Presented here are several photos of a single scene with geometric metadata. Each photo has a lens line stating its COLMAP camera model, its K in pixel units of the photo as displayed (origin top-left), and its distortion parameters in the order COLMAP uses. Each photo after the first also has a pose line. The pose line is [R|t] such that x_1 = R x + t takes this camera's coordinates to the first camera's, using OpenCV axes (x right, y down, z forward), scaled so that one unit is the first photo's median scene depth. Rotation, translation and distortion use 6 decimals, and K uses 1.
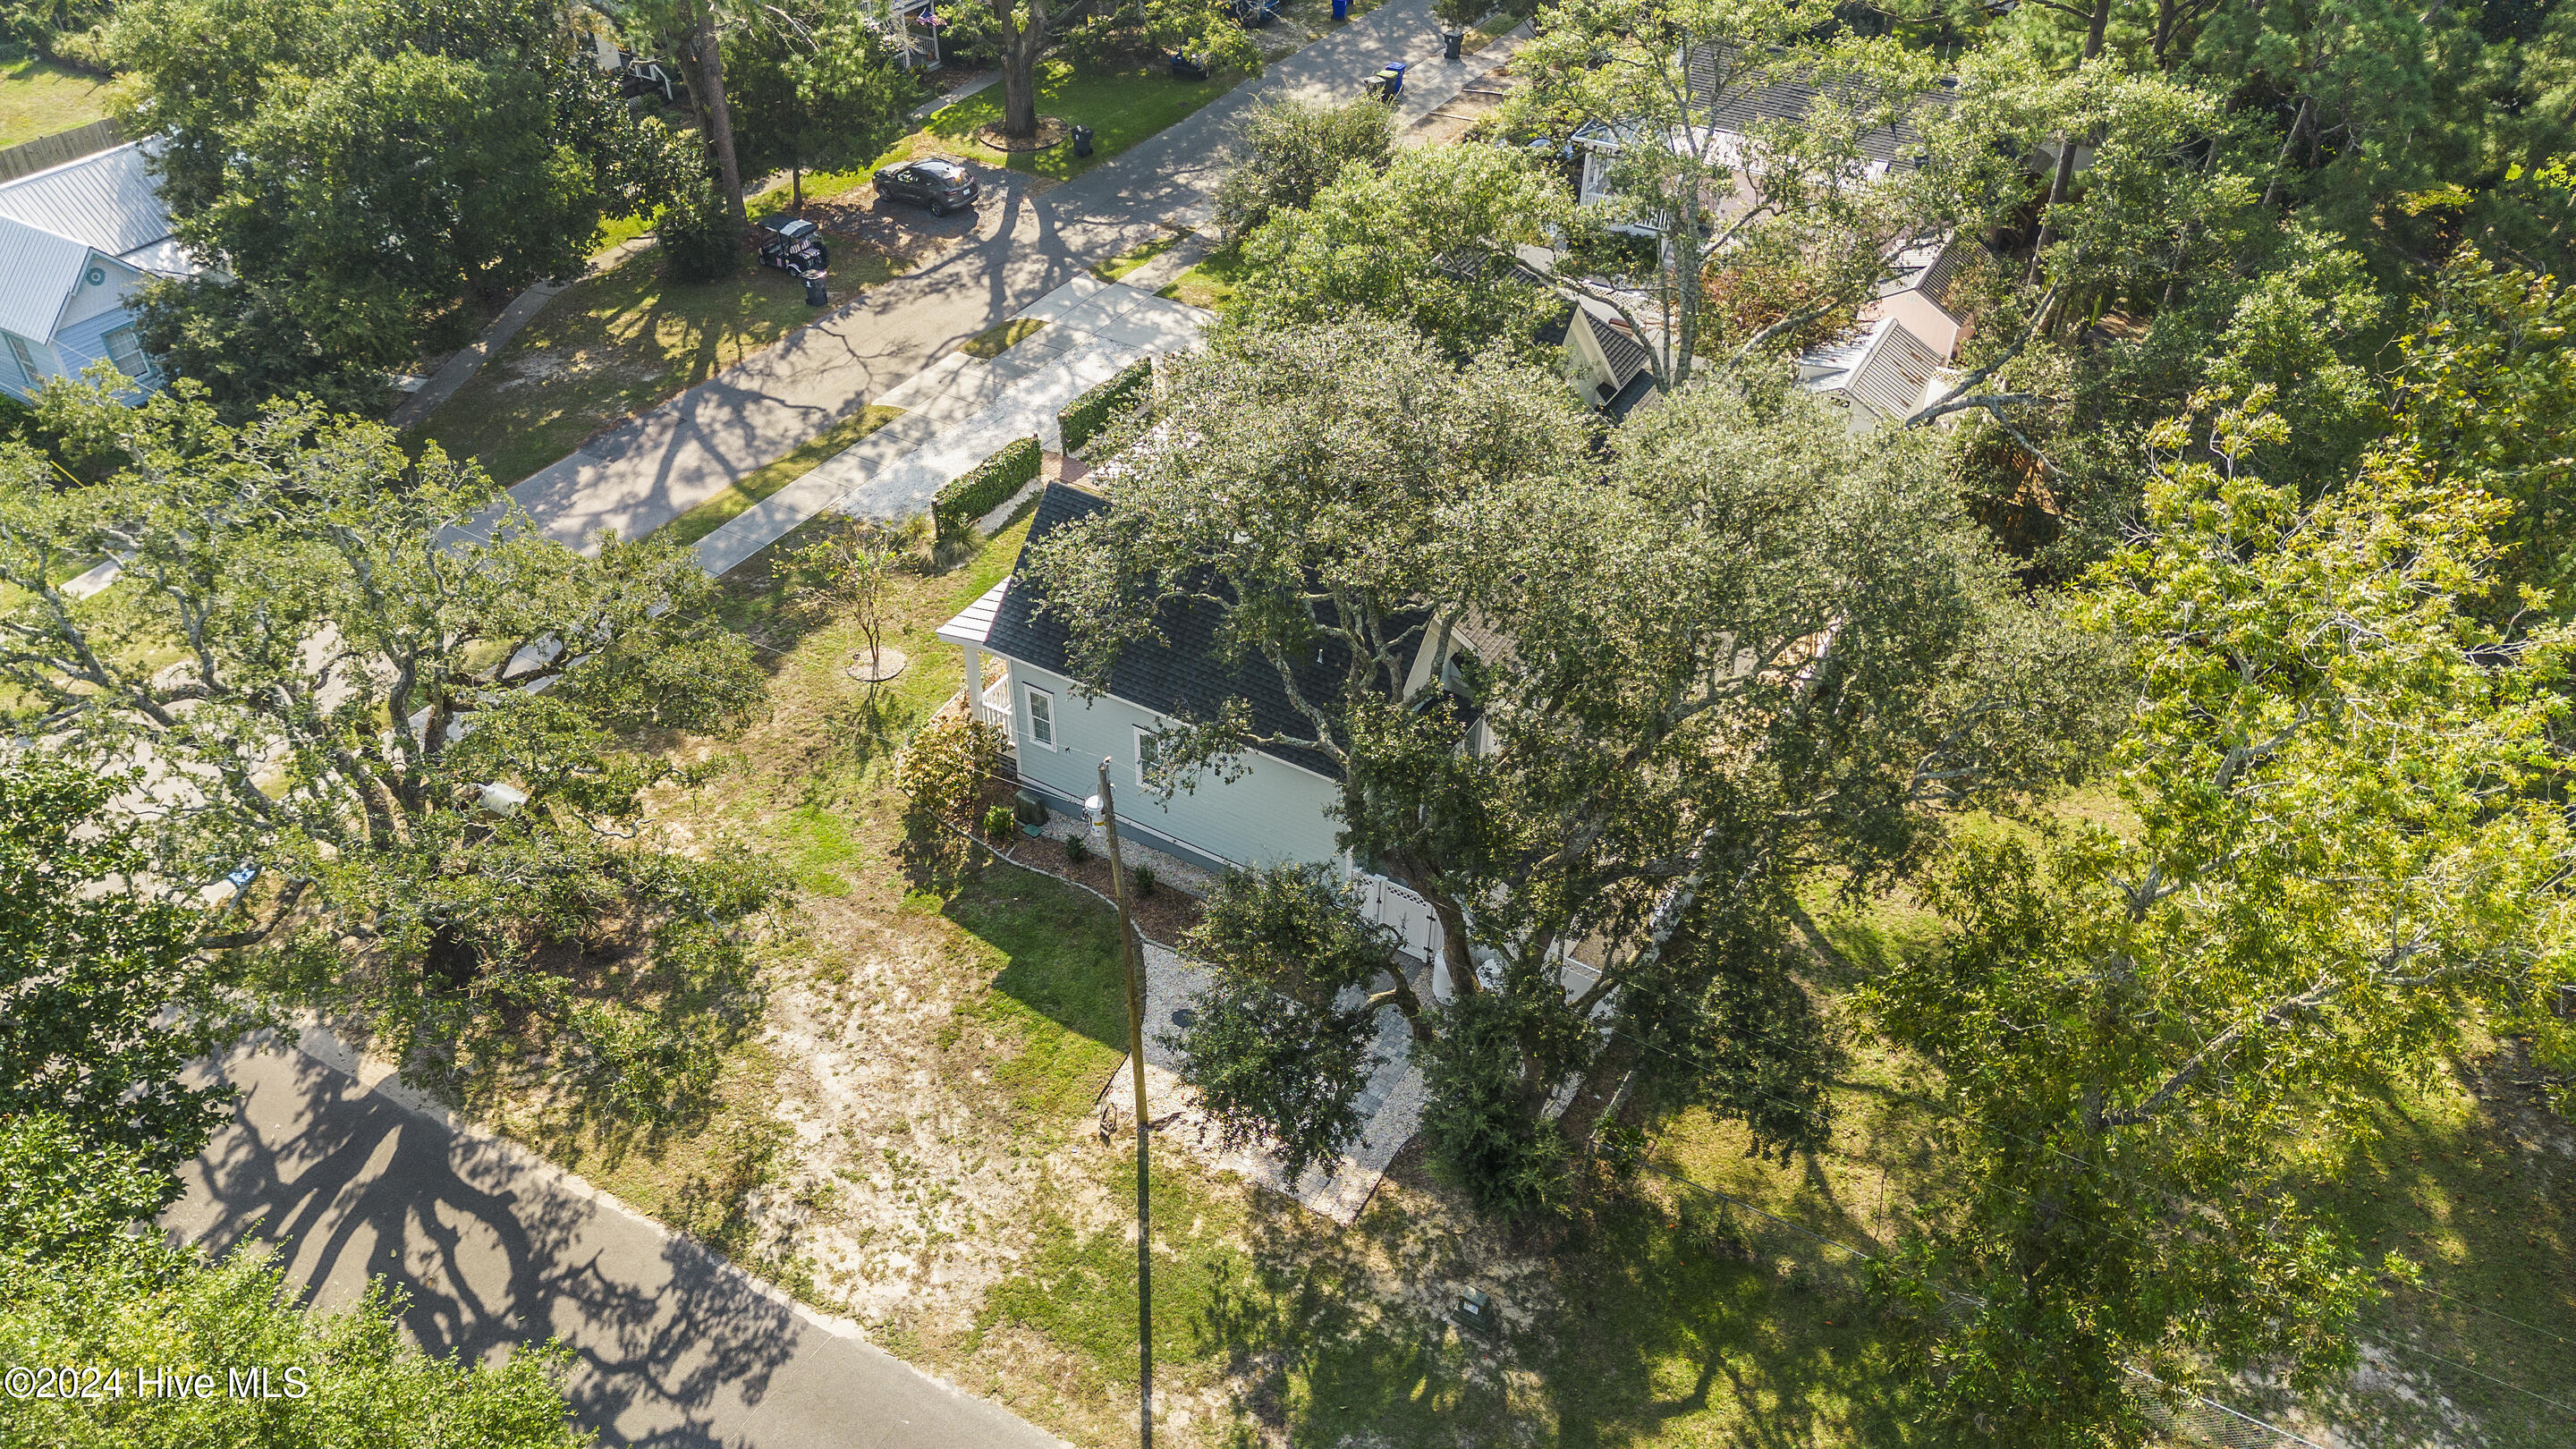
lens RADIAL K [[1822.8, 0, 1298.9], [0, 1822.8, 714.8], [0, 0, 1]] dist [0.020617, -0.017153]
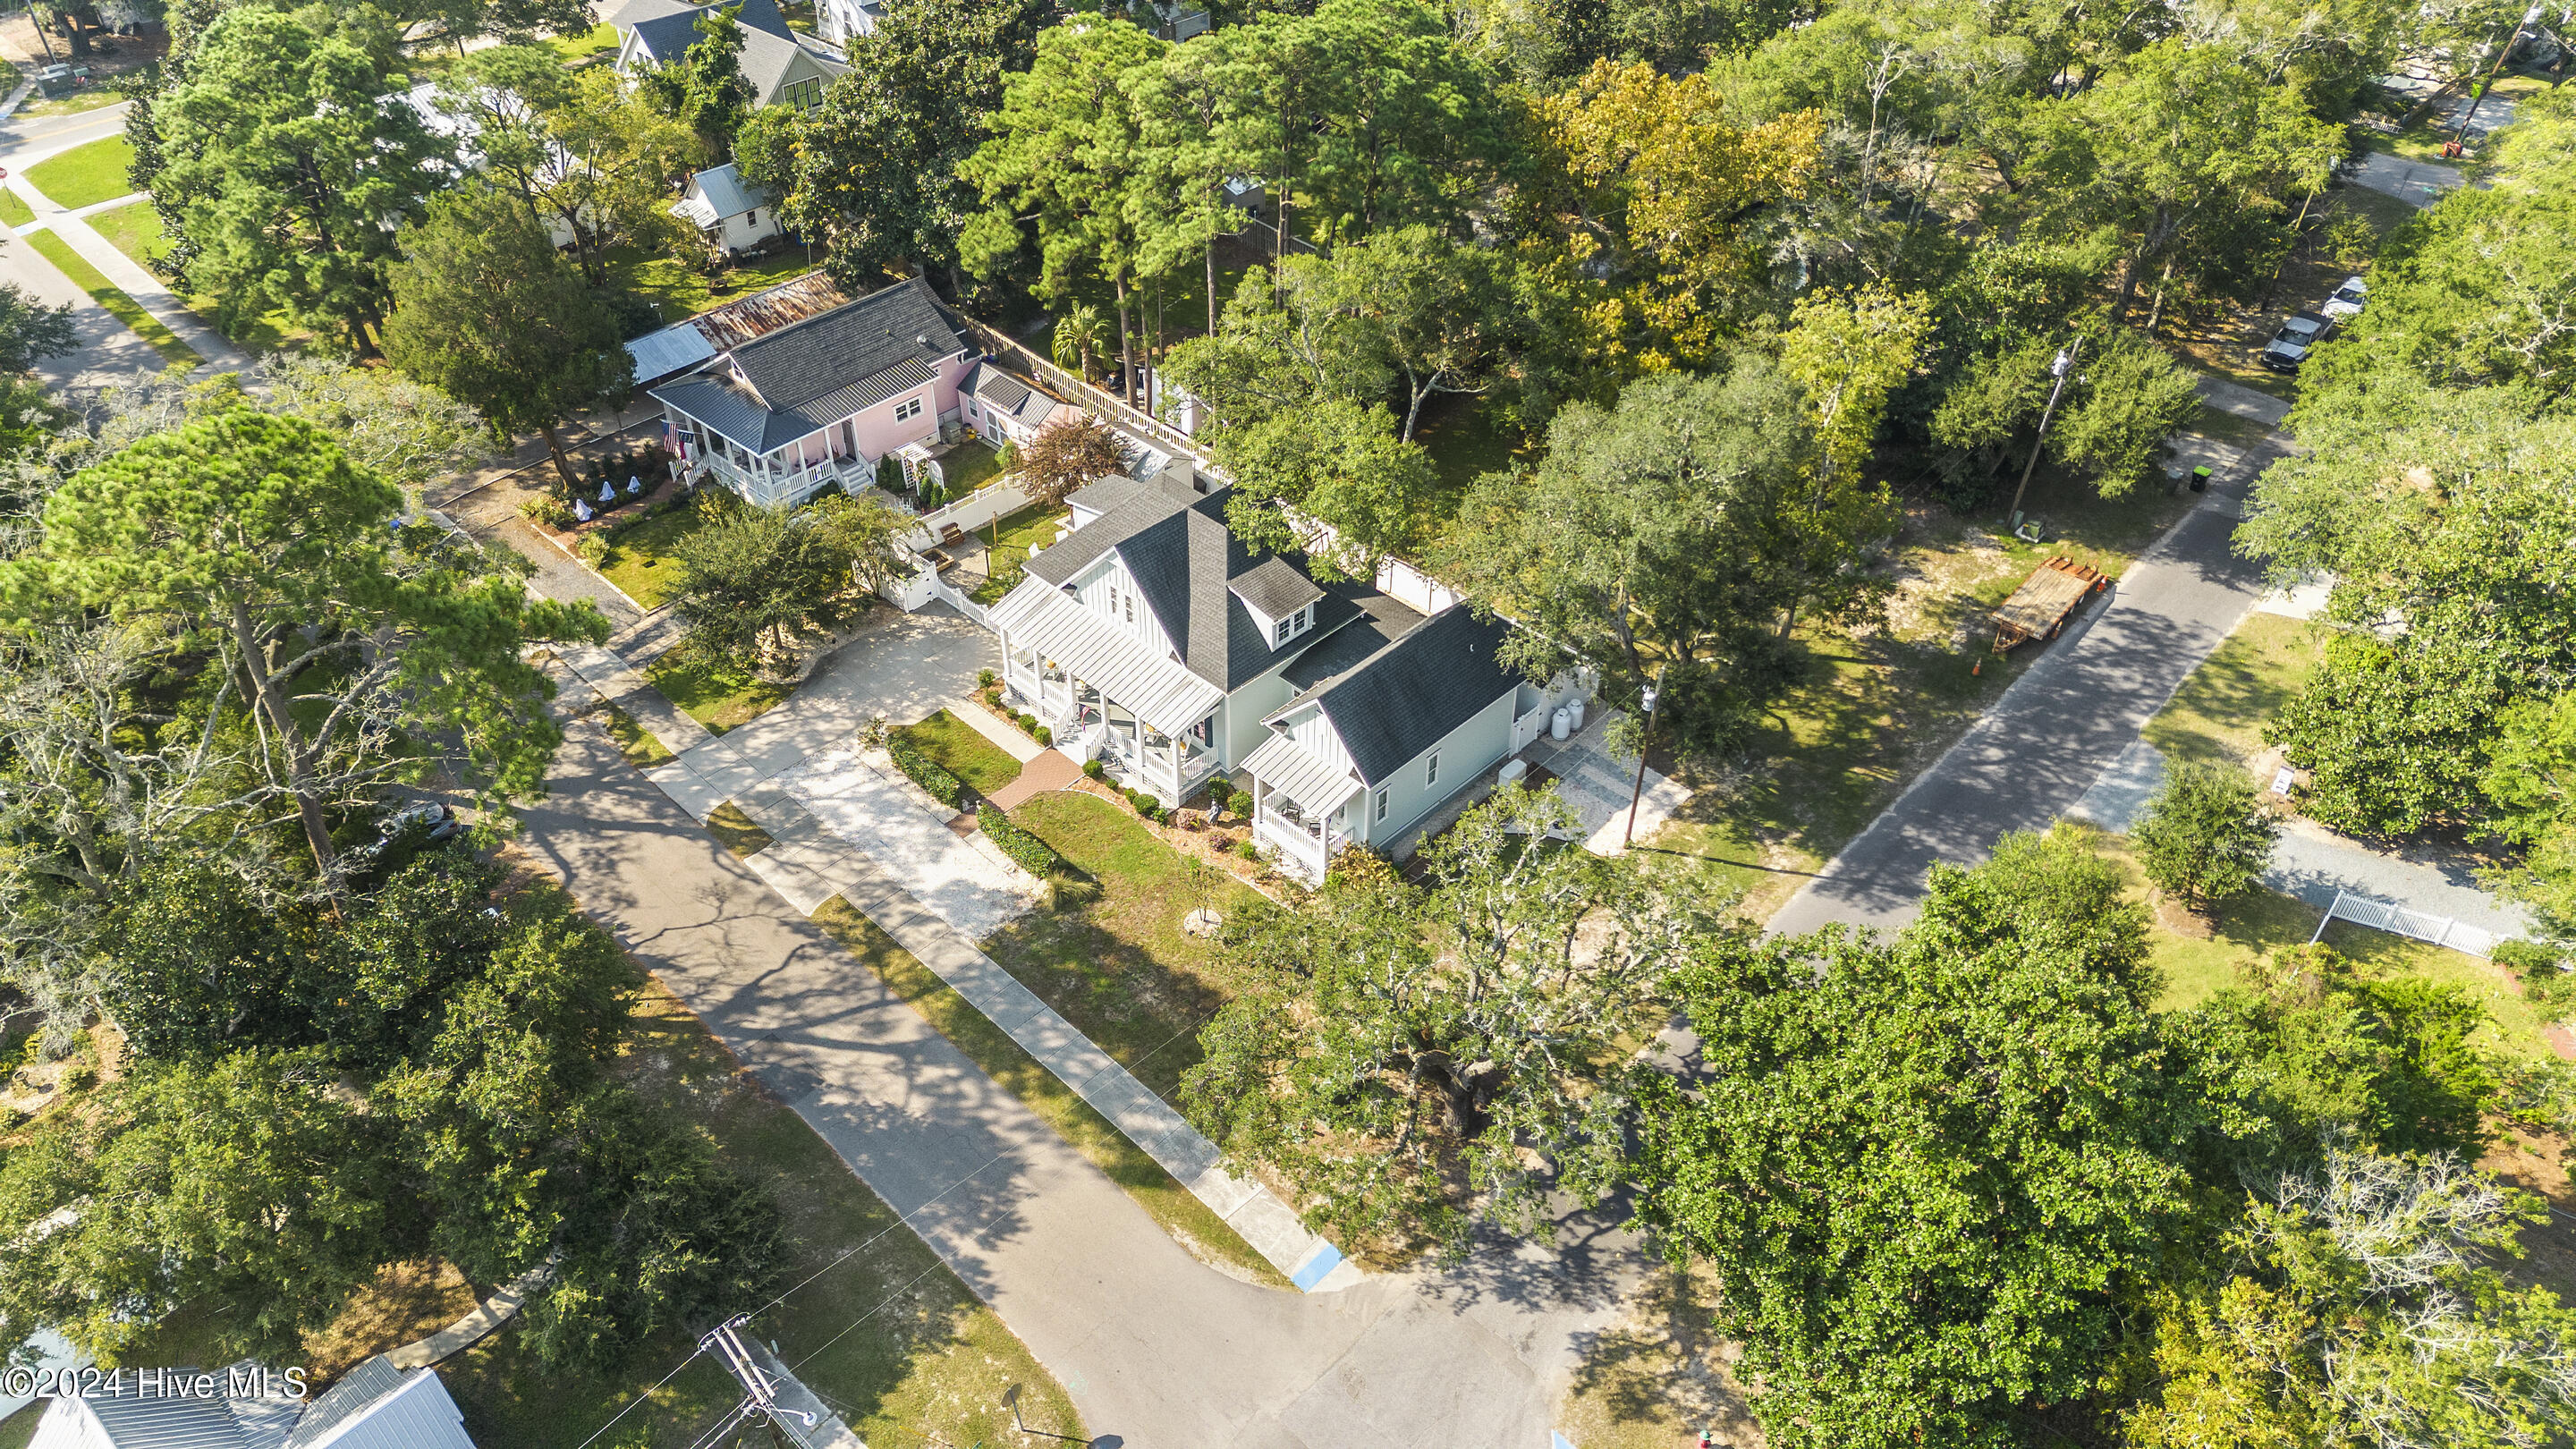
lens RADIAL K [[1822.8, 0, 1292.8], [0, 1822.8, 711.1], [0, 0, 1]] dist [0.020617, -0.017153]
pose [[0.245662, -0.623903, 0.741886, -1.009247], [0.600917, 0.698556, 0.388481, -0.567096], [-0.760624, 0.350377, 0.546523, 0.094822]]
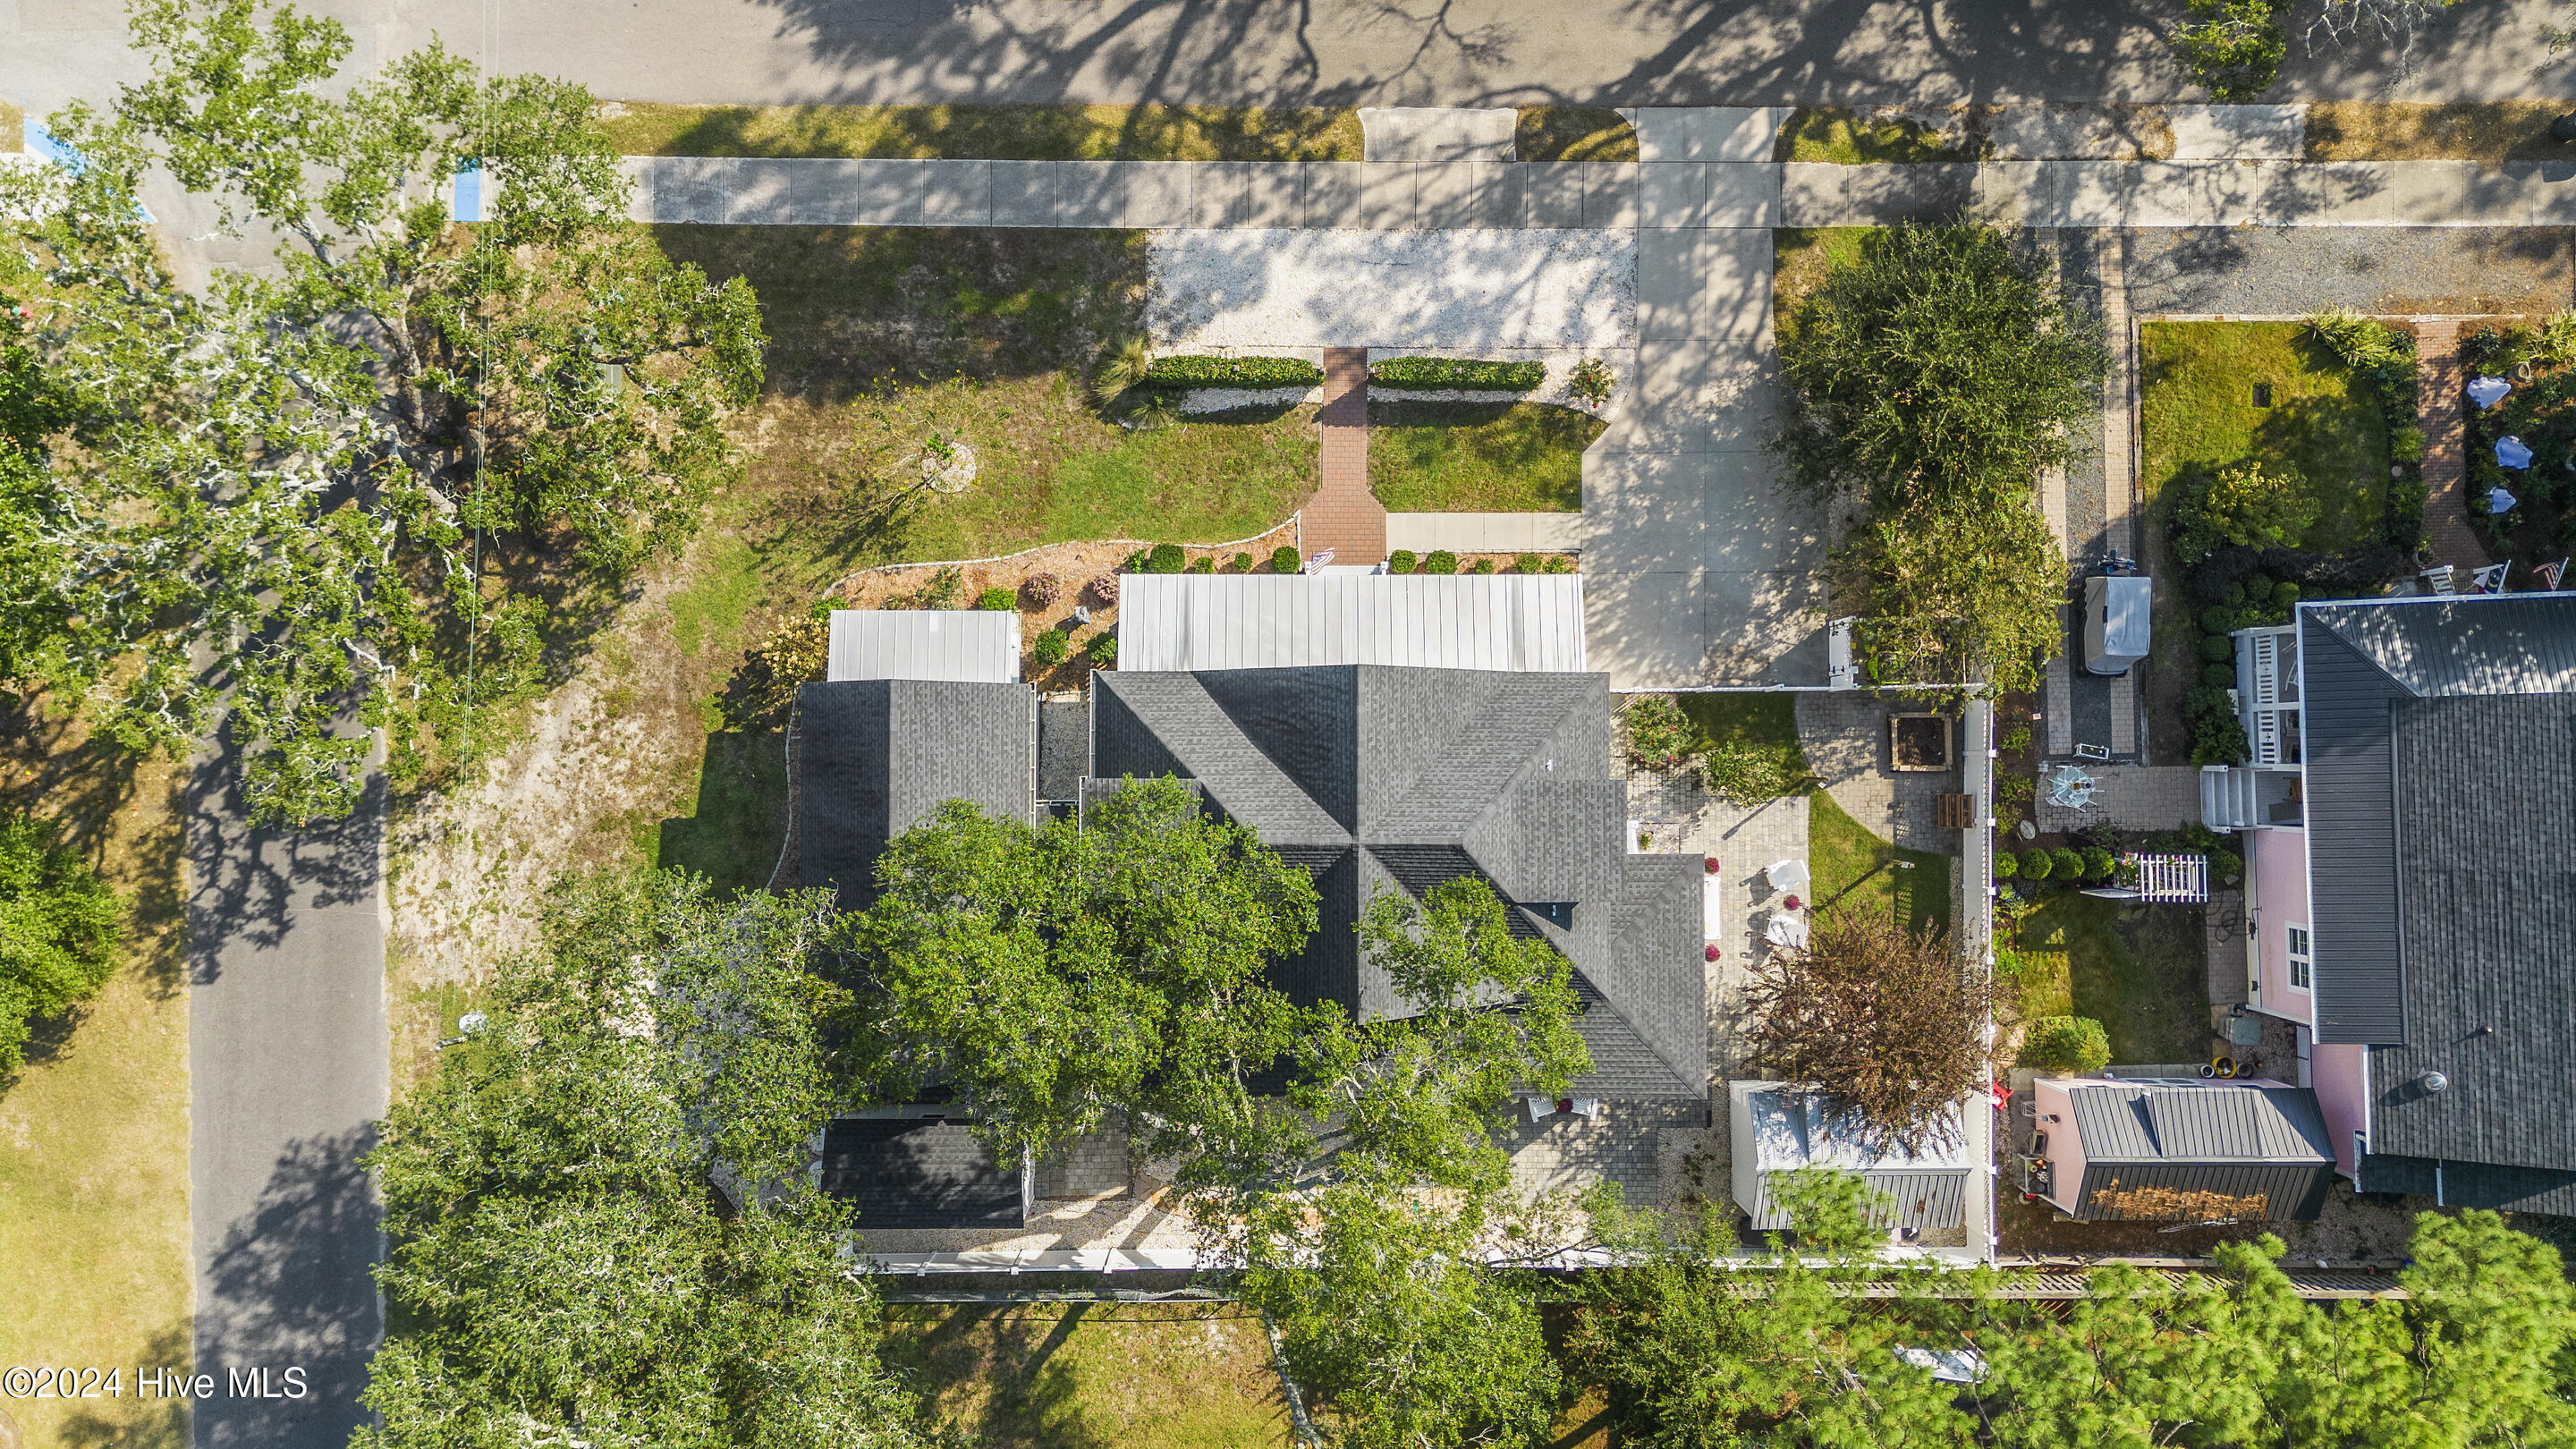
lens RADIAL K [[1822.8, 0, 1282.6], [0, 1822.8, 719.7], [0, 0, 1]] dist [0.020617, -0.017153]
pose [[0.502194, 0.864166, -0.031912, 0.022432], [-0.522084, 0.332405, 0.785452, -0.785891], [0.689369, -0.377788, 0.618099, 0.367784]]
